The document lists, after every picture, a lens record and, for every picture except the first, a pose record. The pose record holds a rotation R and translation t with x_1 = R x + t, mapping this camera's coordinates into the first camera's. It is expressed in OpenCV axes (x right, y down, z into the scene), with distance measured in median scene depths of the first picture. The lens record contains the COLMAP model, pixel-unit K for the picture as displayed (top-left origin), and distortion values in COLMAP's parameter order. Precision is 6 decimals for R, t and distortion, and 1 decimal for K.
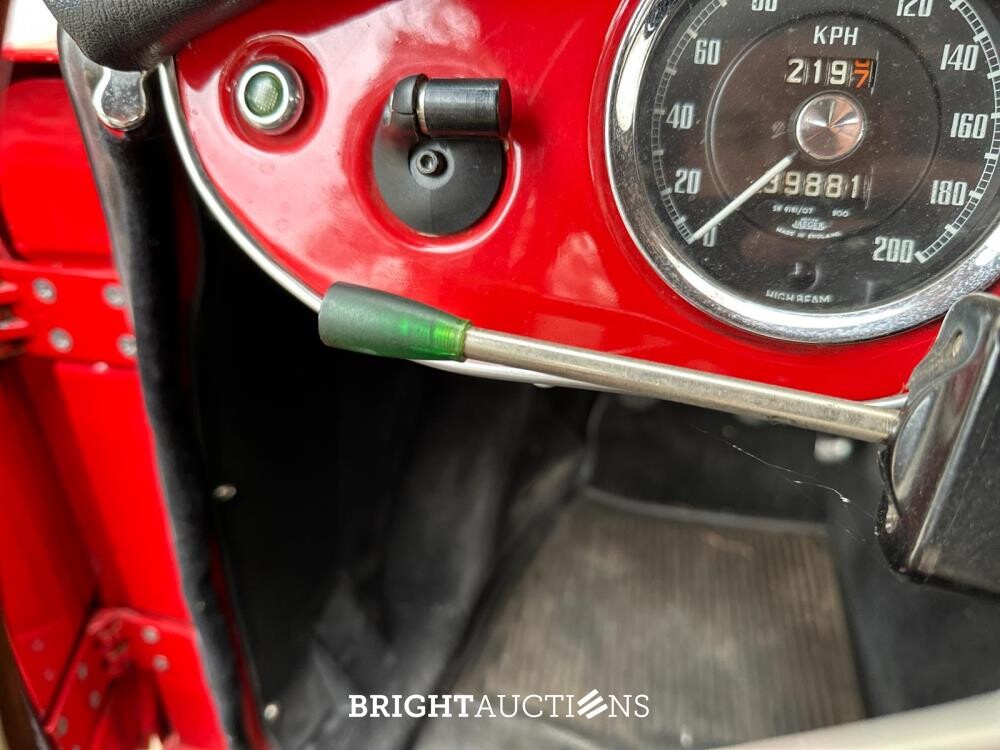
lens RADIAL K [[793.1, 0, 500.0], [0, 793.1, 375.0], [0, 0, 1]] dist [0.000802, -0.002910]
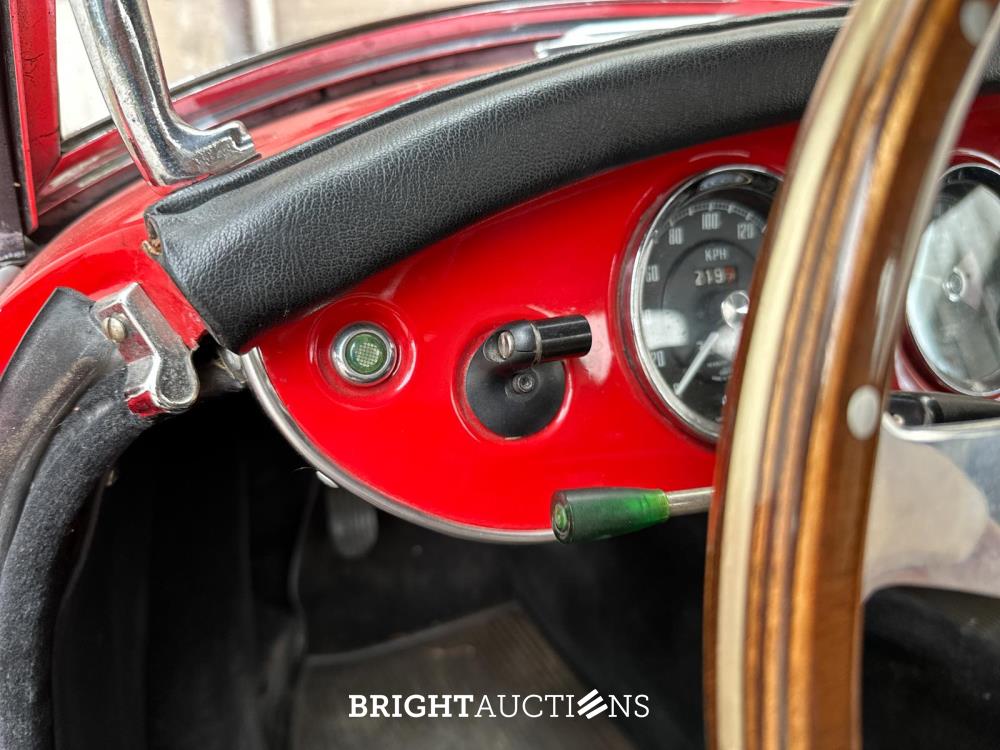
lens RADIAL K [[793.1, 0, 500.0], [0, 793.1, 375.0], [0, 0, 1]] dist [0.000802, -0.002910]
pose [[0.753843, -0.194367, 0.627648, -0.277669], [0.293950, 0.954084, -0.057595, -0.068644], [-0.587634, 0.227915, 0.776364, 0.022287]]
